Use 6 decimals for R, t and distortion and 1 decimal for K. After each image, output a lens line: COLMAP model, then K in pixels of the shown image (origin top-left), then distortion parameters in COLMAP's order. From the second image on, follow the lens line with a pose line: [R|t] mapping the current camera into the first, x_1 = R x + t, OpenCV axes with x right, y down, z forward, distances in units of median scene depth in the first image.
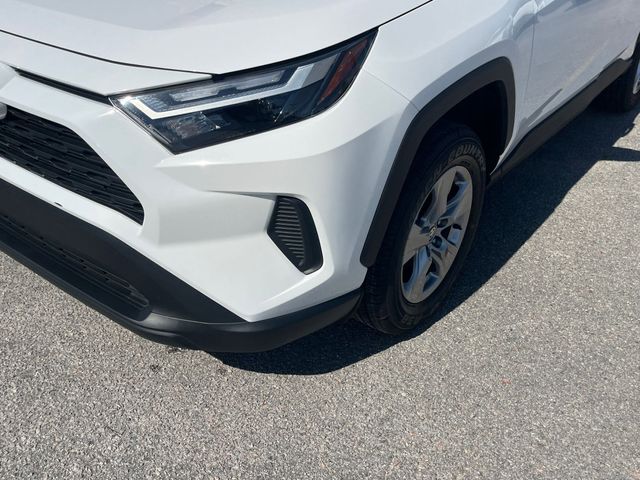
lens RADIAL K [[599.3, 0, 316.4], [0, 599.3, 240.2], [0, 0, 1]] dist [0.030739, 0.000000]
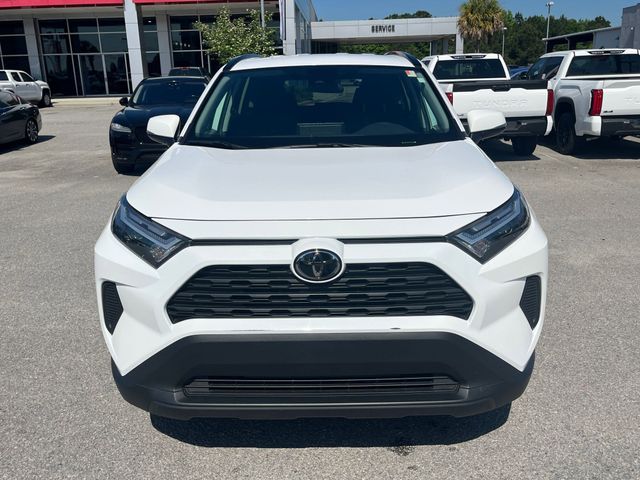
lens RADIAL K [[599.3, 0, 322.1], [0, 599.3, 234.6], [0, 0, 1]] dist [0.030739, 0.000000]
pose [[0.784663, -0.159729, 0.598991, -1.198429], [0.348316, 0.912891, -0.212850, -0.022063], [-0.512815, 0.375654, 0.771949, -0.006205]]
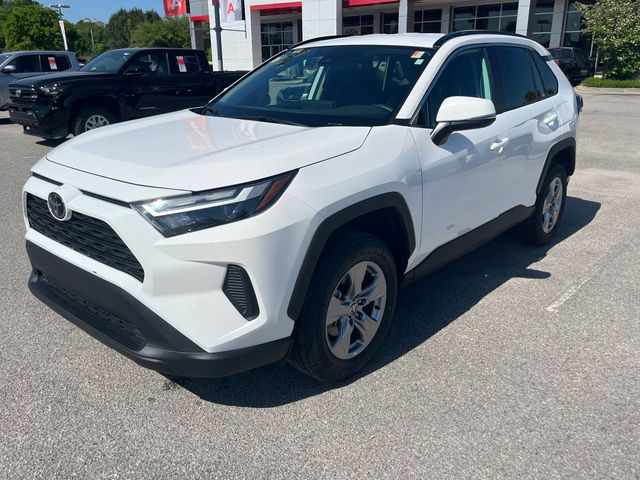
lens RADIAL K [[523.4, 0, 336.2], [0, 523.4, 236.8], [0, 0, 1]] dist [0.026420, -0.021859]
pose [[0.999166, 0.017708, -0.036782, 0.225625], [-0.026551, 0.966305, -0.256025, 0.168161], [0.031009, 0.256789, 0.965970, -0.295790]]
